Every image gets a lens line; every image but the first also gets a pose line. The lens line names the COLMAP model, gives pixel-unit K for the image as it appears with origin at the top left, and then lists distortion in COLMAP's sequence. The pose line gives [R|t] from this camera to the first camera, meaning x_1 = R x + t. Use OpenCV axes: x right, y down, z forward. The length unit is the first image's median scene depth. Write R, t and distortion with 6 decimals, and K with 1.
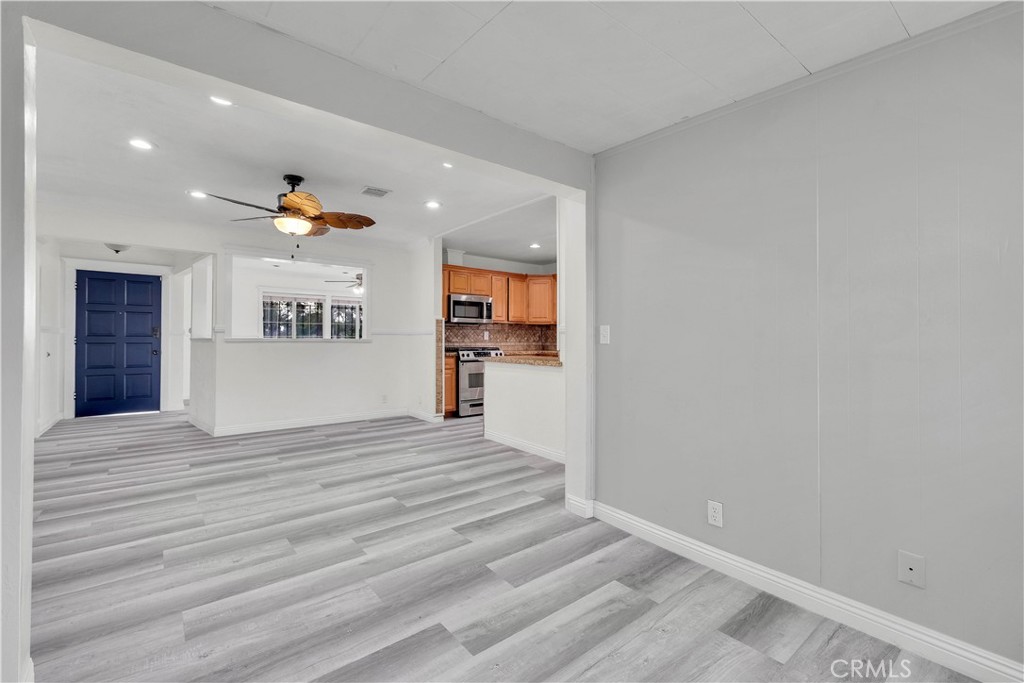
lens RADIAL K [[453.4, 0, 516.7], [0, 453.4, 339.8], [0, 0, 1]] dist [0.004477, 0.000530]
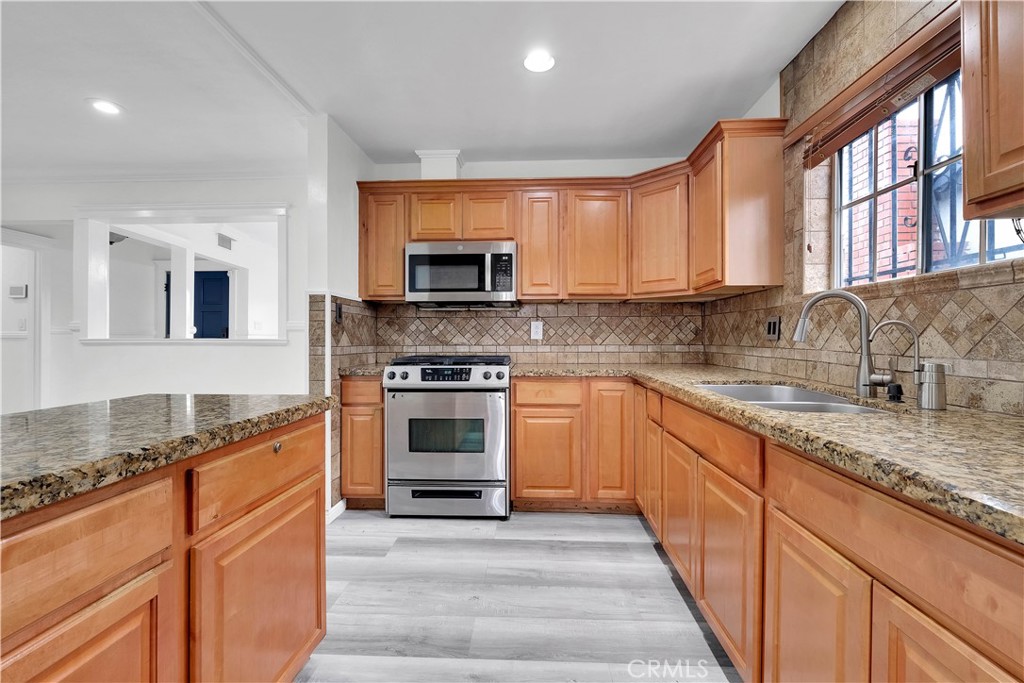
lens RADIAL K [[453.4, 0, 510.2], [0, 453.4, 338.9], [0, 0, 1]] dist [0.004477, 0.000530]
pose [[0.729241, -0.005170, -0.684237, 0.256803], [0.004260, 0.999986, -0.003015, 0.000890], [0.684243, -0.000716, 0.729253, 0.739921]]
